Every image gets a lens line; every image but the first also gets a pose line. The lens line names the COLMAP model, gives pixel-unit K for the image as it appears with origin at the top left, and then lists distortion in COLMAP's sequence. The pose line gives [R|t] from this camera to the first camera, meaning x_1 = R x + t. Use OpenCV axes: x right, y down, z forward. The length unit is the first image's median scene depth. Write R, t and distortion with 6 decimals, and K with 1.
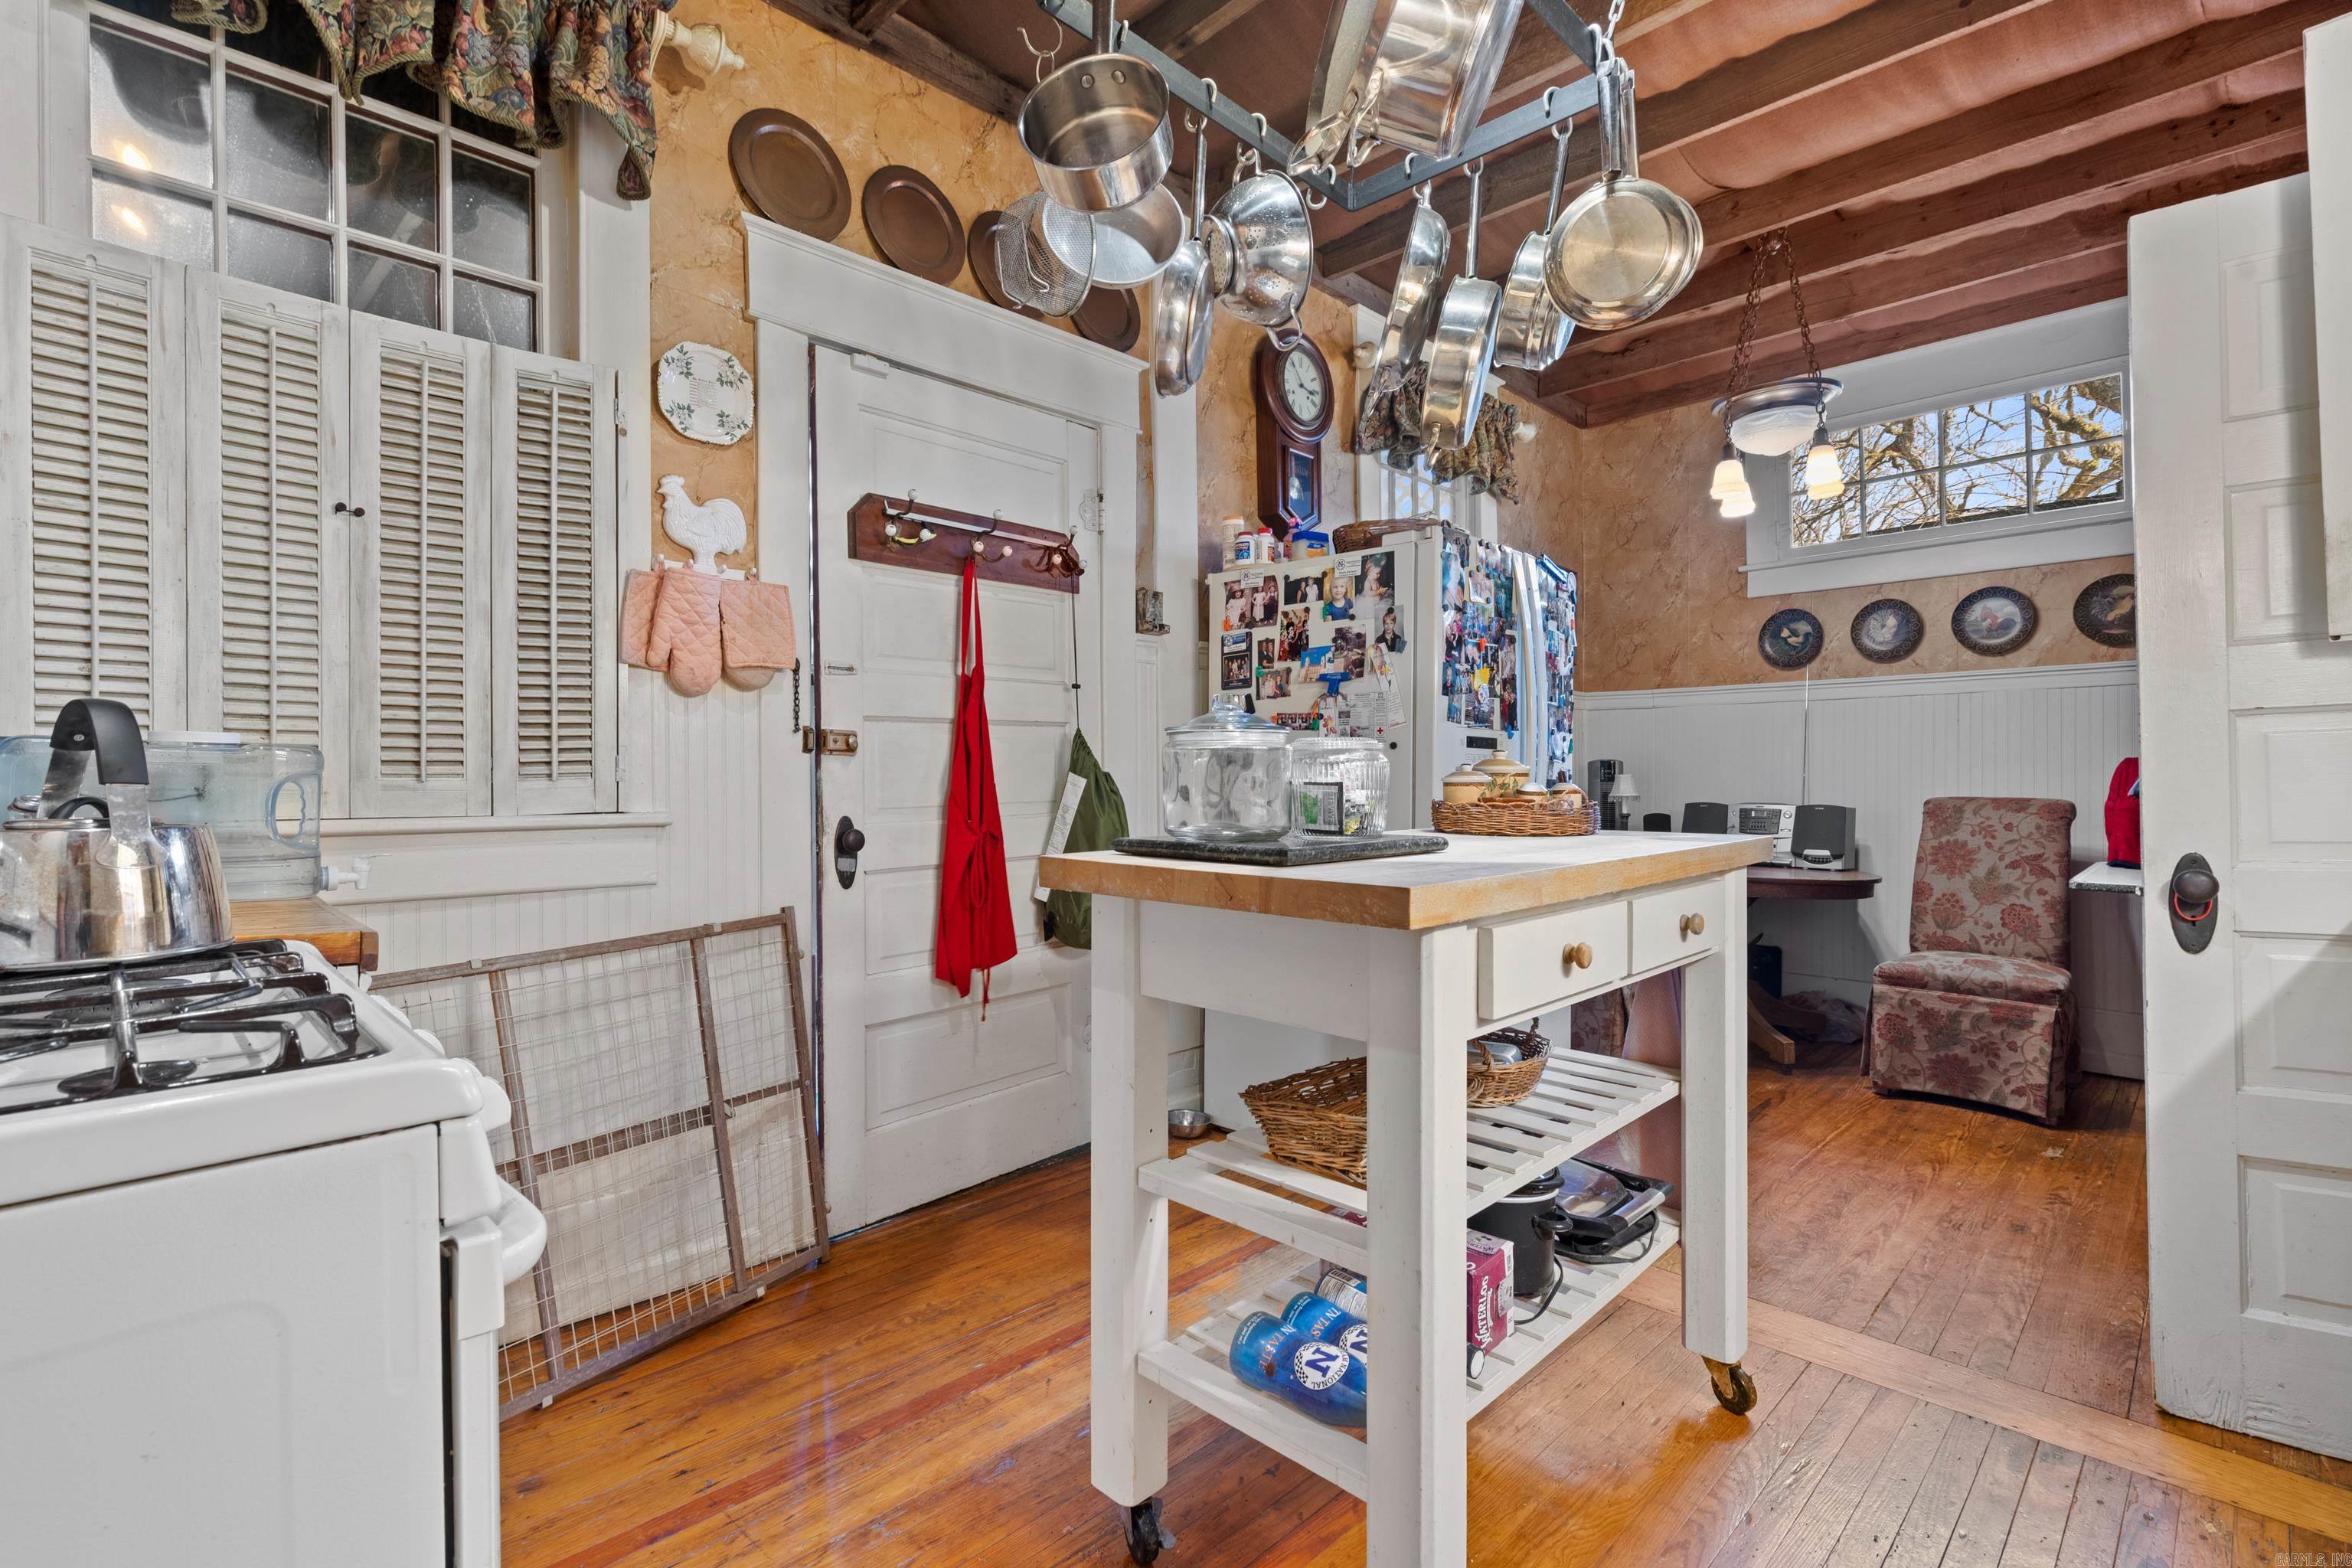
lens RADIAL K [[1076.5, 0, 1167.0], [0, 1076.5, 780.6], [0, 0, 1]] dist [-0.003423, 0.002581]
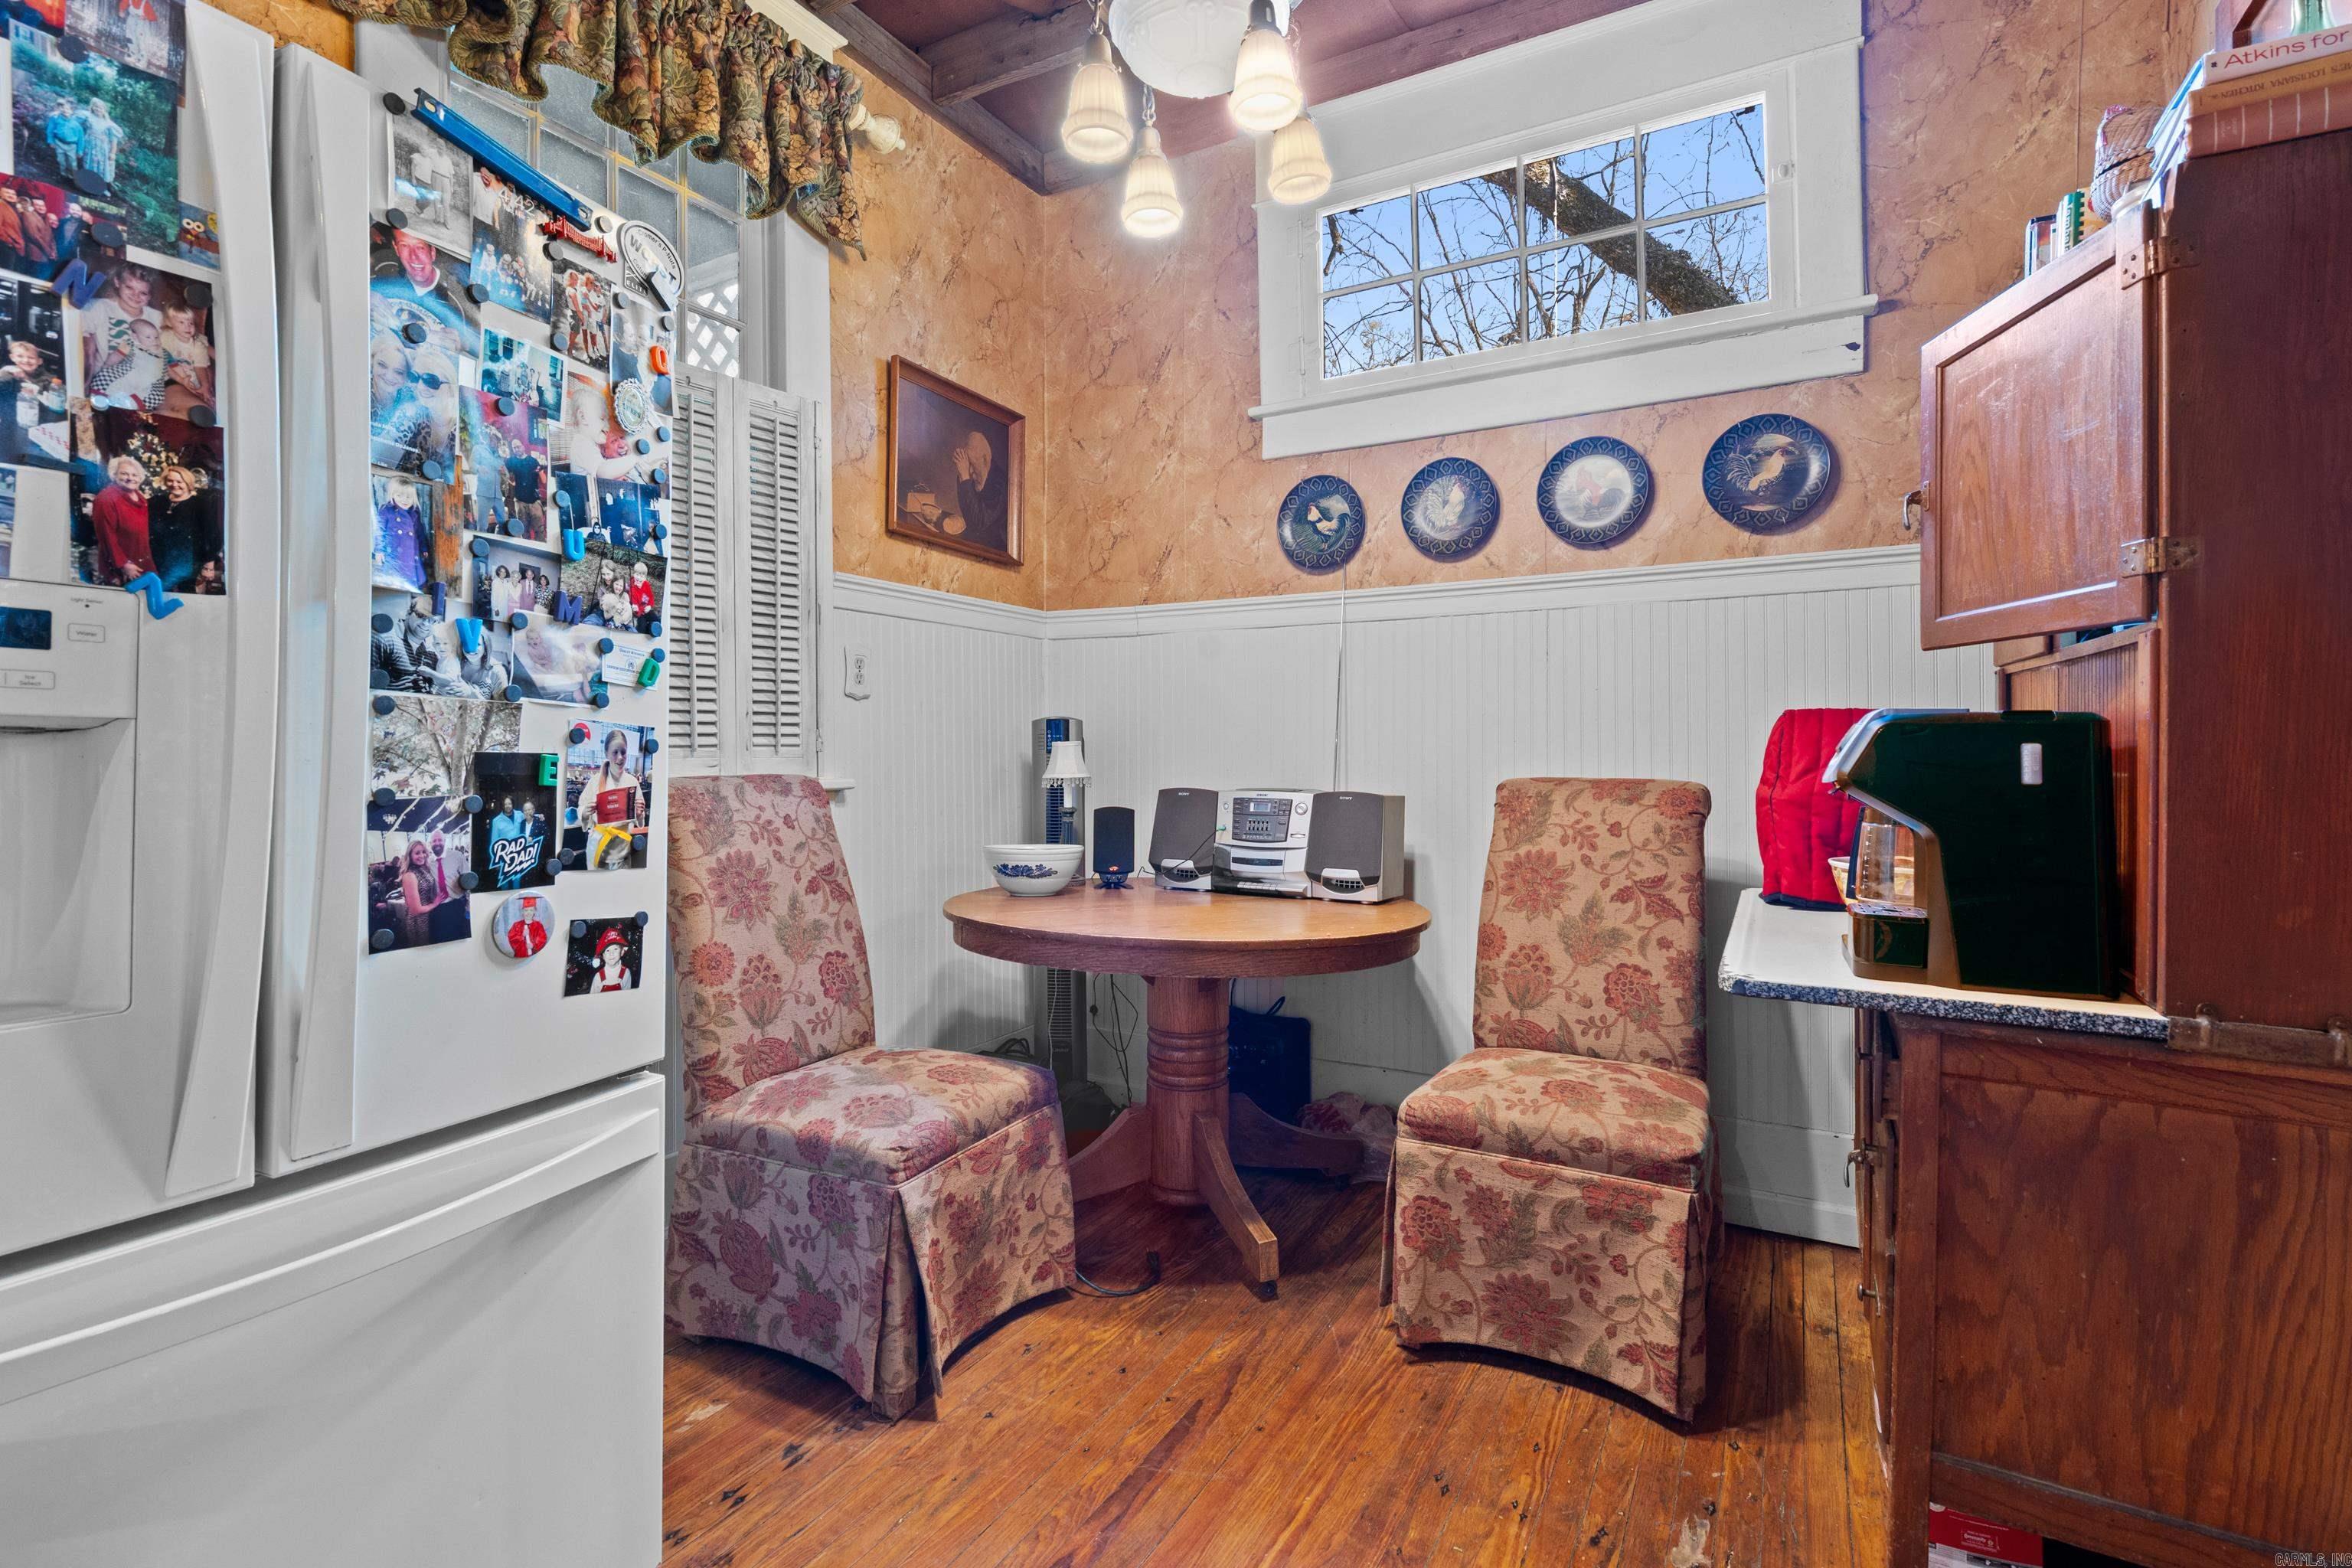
lens RADIAL K [[1076.5, 0, 1203.1], [0, 1076.5, 742.4], [0, 0, 1]] dist [-0.003423, 0.002581]
pose [[0.960276, -0.002659, 0.279039, 0.405874], [0.004888, 0.999961, -0.007290, -0.000949], [-0.279009, 0.008364, 0.960252, 0.502204]]
